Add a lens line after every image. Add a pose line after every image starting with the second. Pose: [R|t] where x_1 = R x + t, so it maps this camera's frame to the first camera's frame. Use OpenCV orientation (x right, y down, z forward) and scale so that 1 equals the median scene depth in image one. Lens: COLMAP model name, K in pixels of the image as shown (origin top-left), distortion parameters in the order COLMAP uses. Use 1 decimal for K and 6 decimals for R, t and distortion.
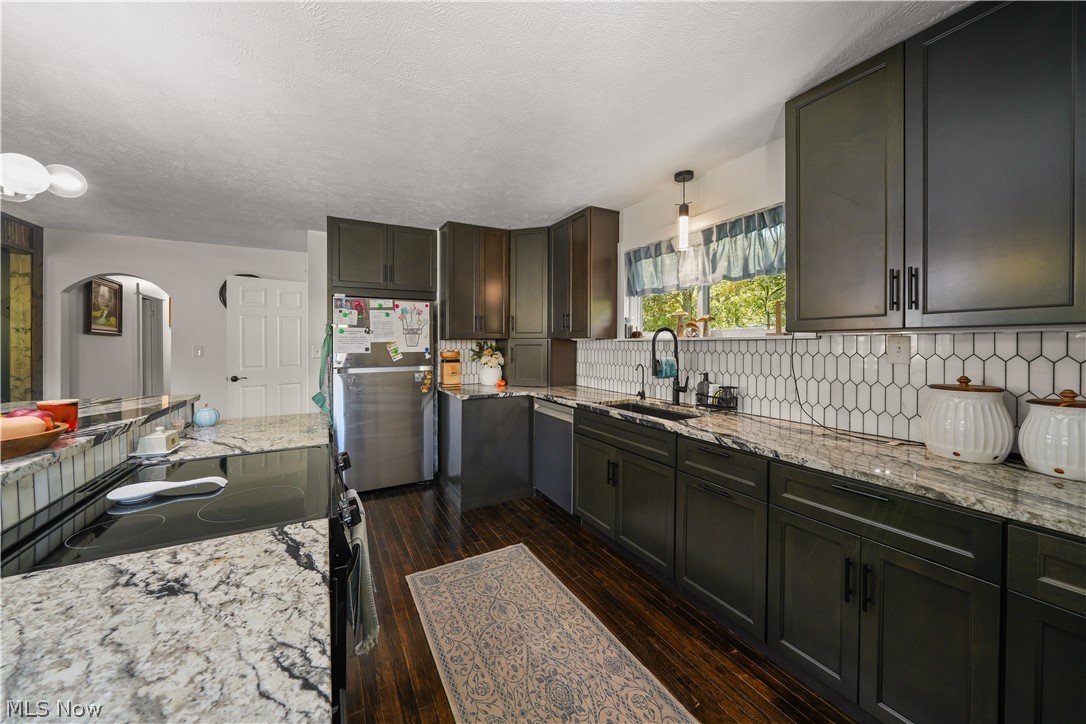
lens RADIAL K [[374.5, 0, 525.7], [0, 374.5, 343.1], [0, 0, 1]] dist [-0.001857, 0.000004]
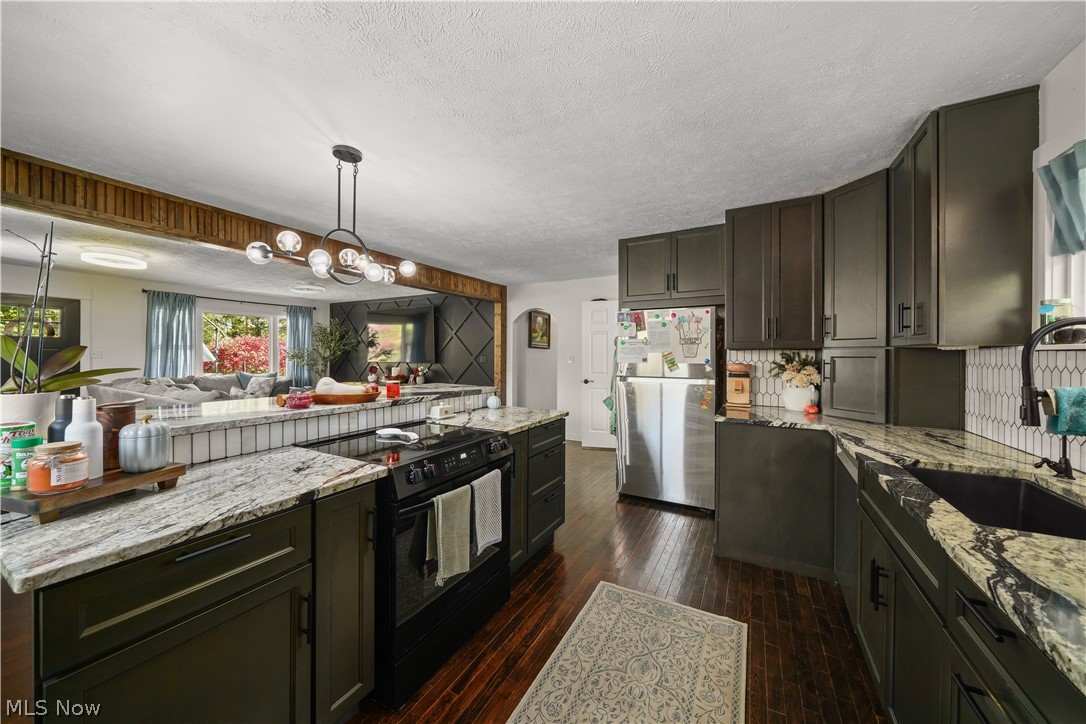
lens RADIAL K [[385.4, 0, 541.5], [0, 385.4, 351.1], [0, 0, 1]] dist [-0.000222, 0.000012]
pose [[0.548828, -0.004118, -0.835925, 0.389371], [-0.004094, 0.999963, -0.007614, 0.002806], [0.835925, 0.007601, 0.548791, 0.231389]]
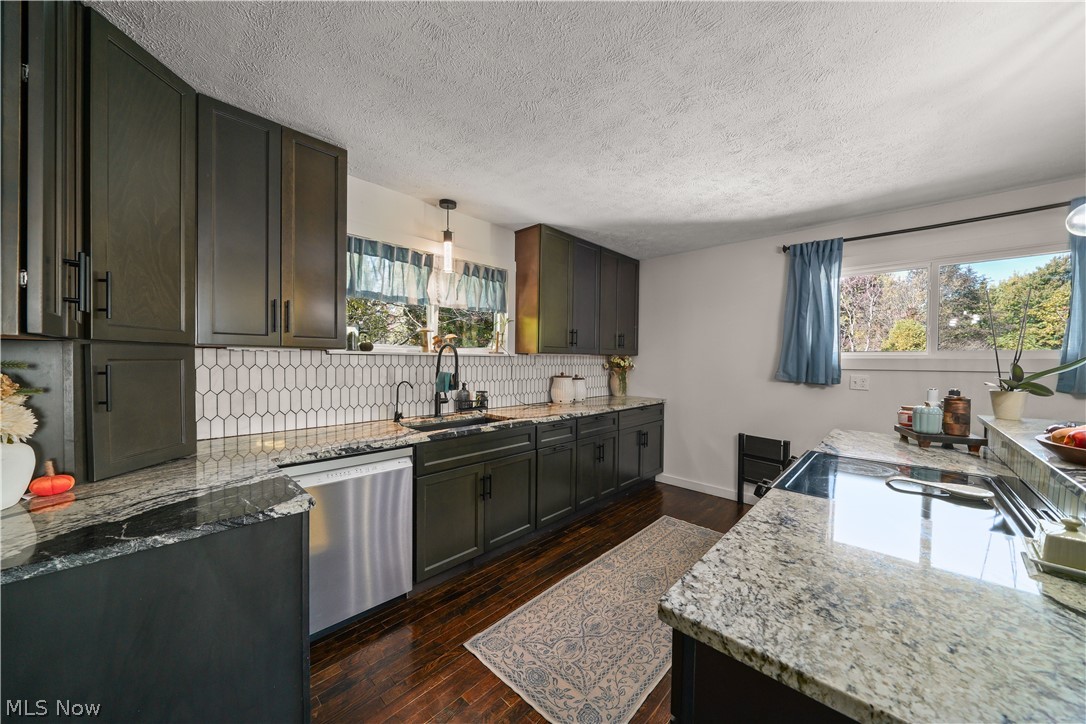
lens RADIAL K [[377.8, 0, 542.1], [0, 377.8, 366.5], [0, 0, 1]] dist [-0.000347, -0.000016]
pose [[-0.312852, -0.019993, 0.949591, -0.689231], [-0.011441, 0.999785, 0.017281, 0.001987], [-0.949733, -0.005458, -0.313013, 1.045040]]
